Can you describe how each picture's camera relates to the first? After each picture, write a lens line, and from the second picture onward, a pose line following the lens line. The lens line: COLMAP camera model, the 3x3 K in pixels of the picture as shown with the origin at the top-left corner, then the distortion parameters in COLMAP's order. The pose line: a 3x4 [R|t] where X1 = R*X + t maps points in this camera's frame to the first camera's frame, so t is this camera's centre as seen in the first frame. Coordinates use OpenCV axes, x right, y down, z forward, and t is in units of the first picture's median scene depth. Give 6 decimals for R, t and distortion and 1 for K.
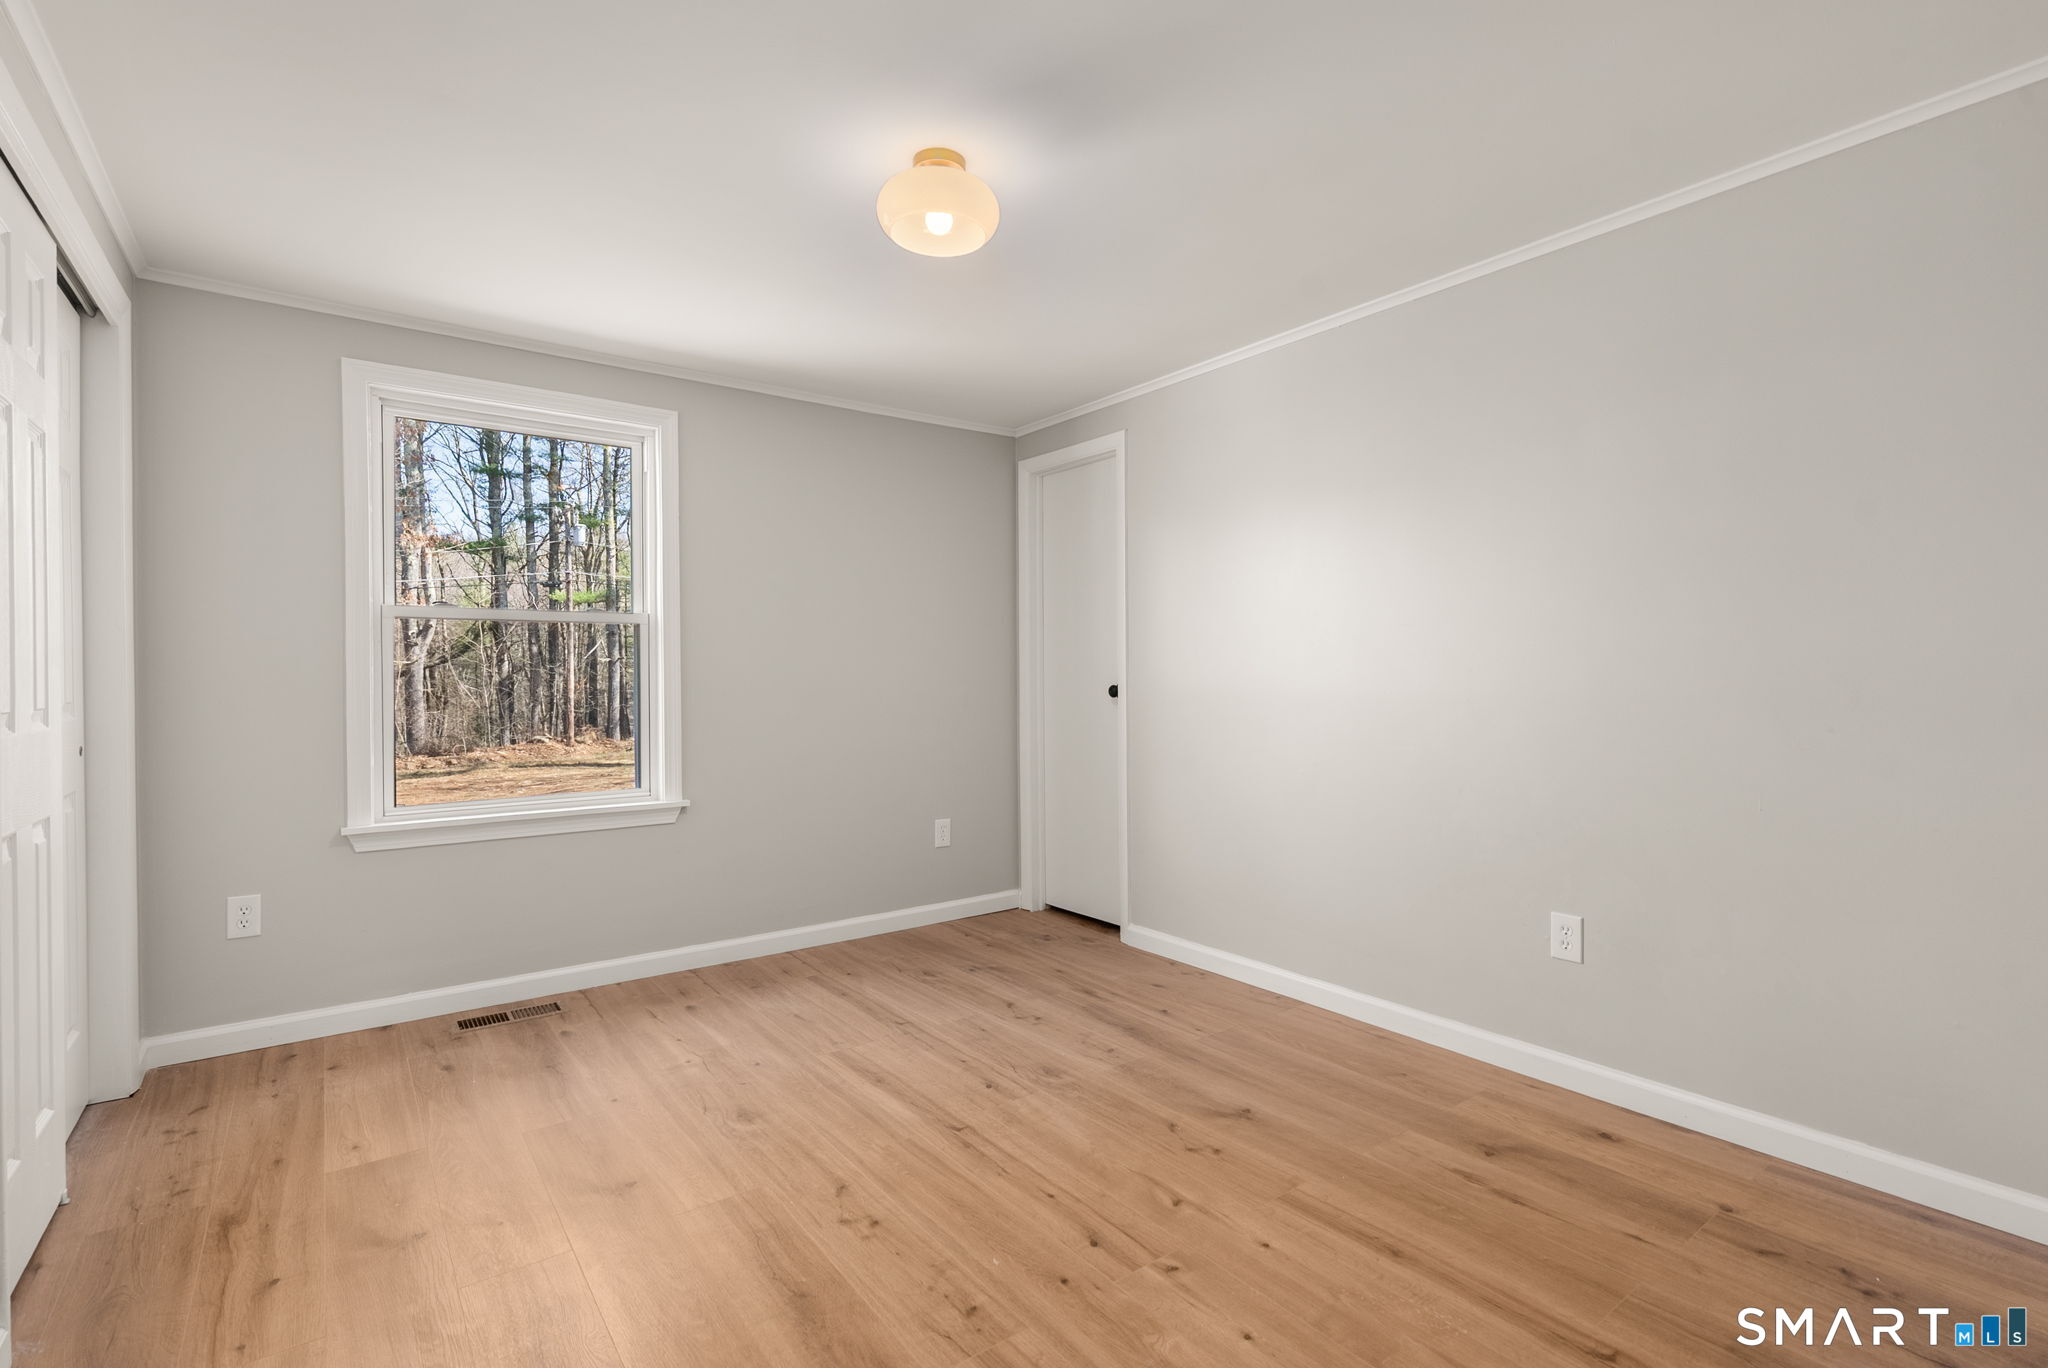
lens RADIAL K [[961.3, 0, 1024.0], [0, 961.3, 684.0], [0, 0, 1]] dist [-0.000847, -0.000149]
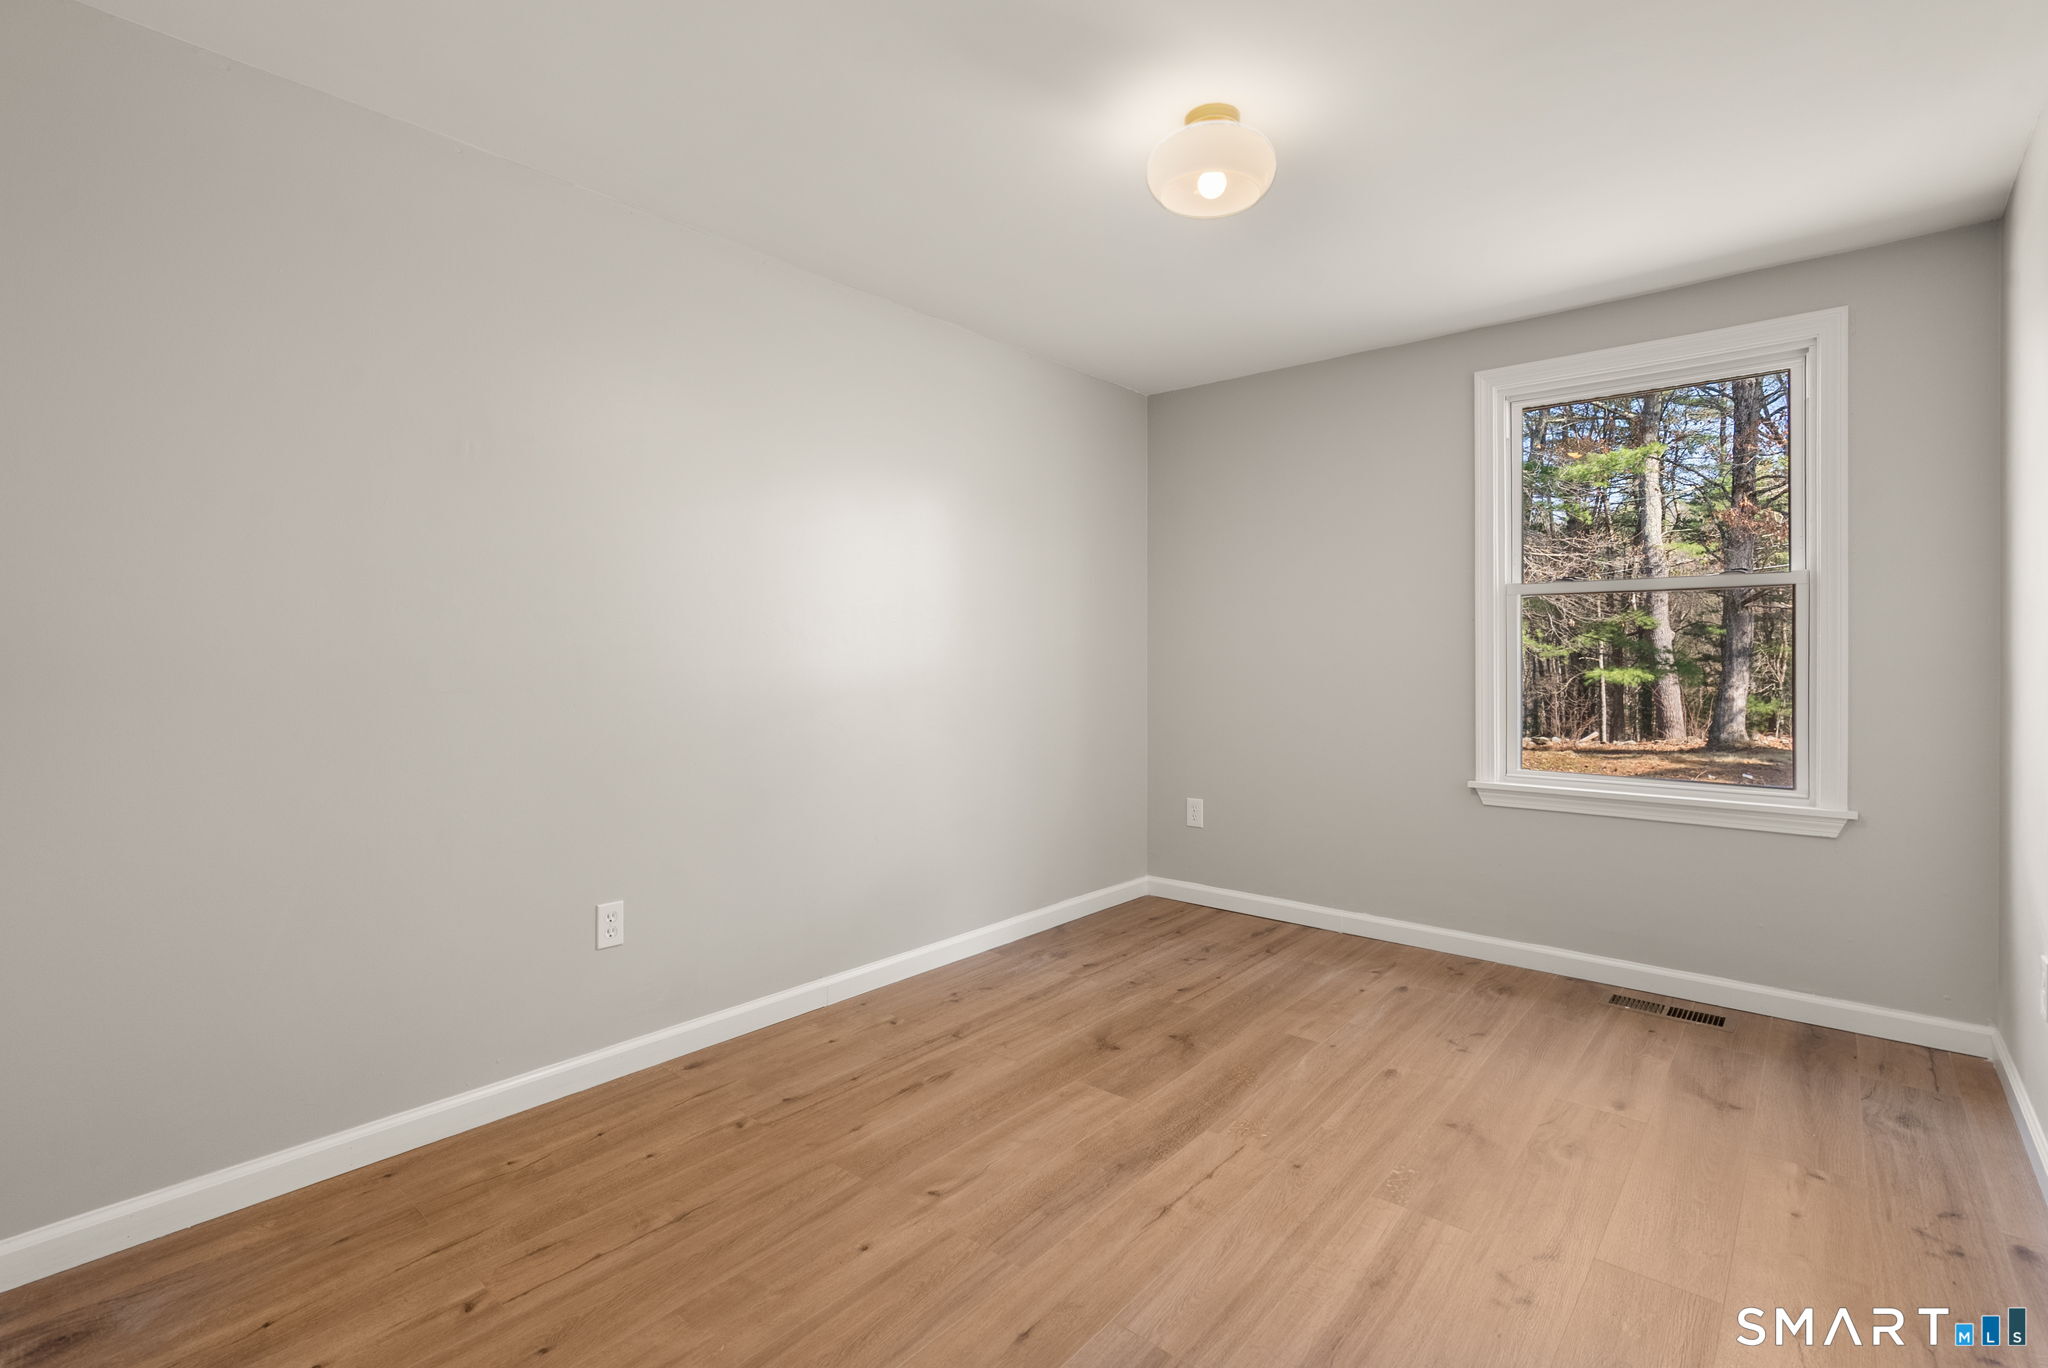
lens RADIAL K [[948.4, 0, 1010.0], [0, 948.4, 659.4], [0, 0, 1]] dist [0.002295, 0.000433]
pose [[0.218086, 0.010458, -0.975874, 0.274926], [-0.005611, 0.999939, 0.009462, -0.003638], [0.975914, 0.003412, 0.218131, 0.204059]]
